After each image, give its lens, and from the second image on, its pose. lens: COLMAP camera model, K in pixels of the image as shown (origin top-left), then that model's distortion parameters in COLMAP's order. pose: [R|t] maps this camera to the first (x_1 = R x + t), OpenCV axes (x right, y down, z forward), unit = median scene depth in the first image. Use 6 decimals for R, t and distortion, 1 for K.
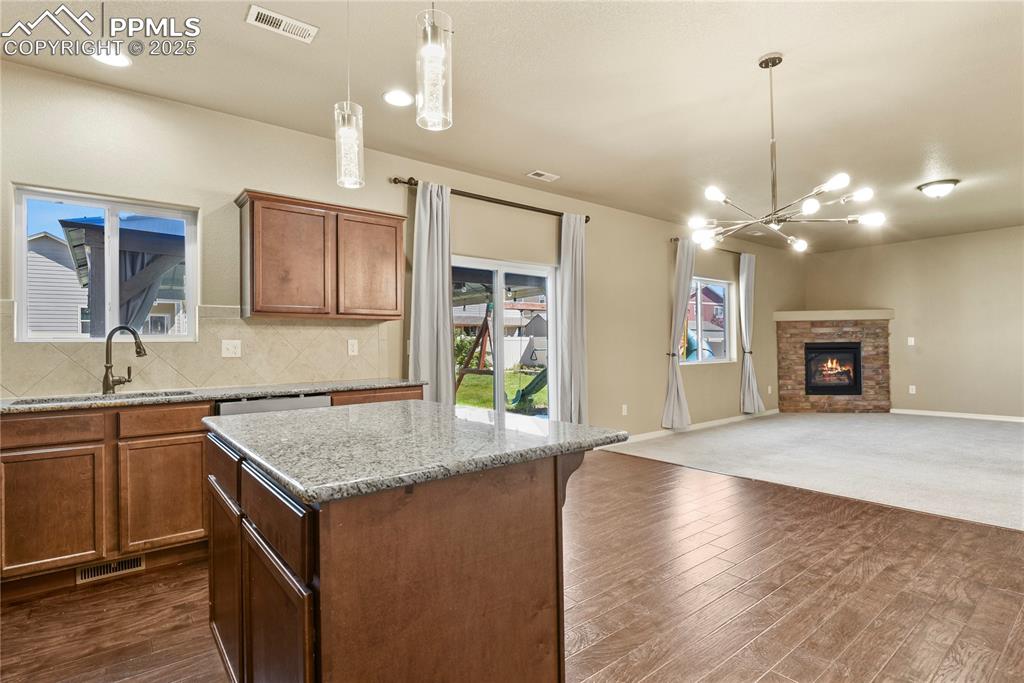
lens RADIAL K [[506.0, 0, 510.5], [0, 506.0, 340.6], [0, 0, 1]] dist [-0.005100, -0.005380]
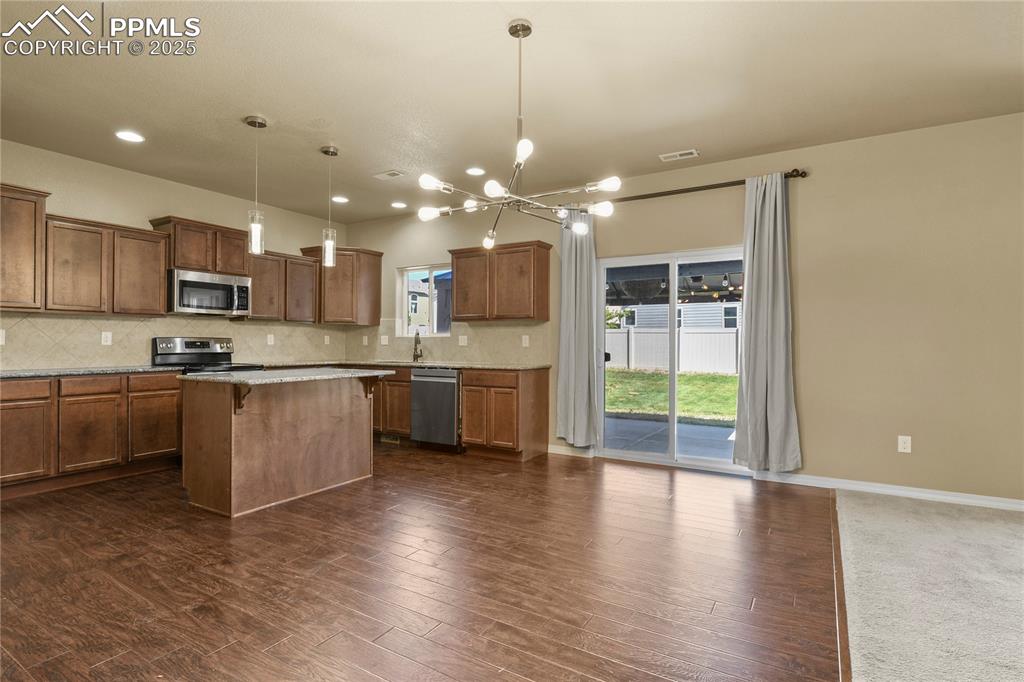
lens RADIAL K [[505.8, 0, 511.1], [0, 505.8, 340.7], [0, 0, 1]] dist [-0.004080, -0.002529]
pose [[0.348828, 0.011314, -0.937118, 0.963784], [0.004677, 0.999894, 0.013812, -0.006401], [0.937175, -0.009201, 0.348738, 0.469875]]
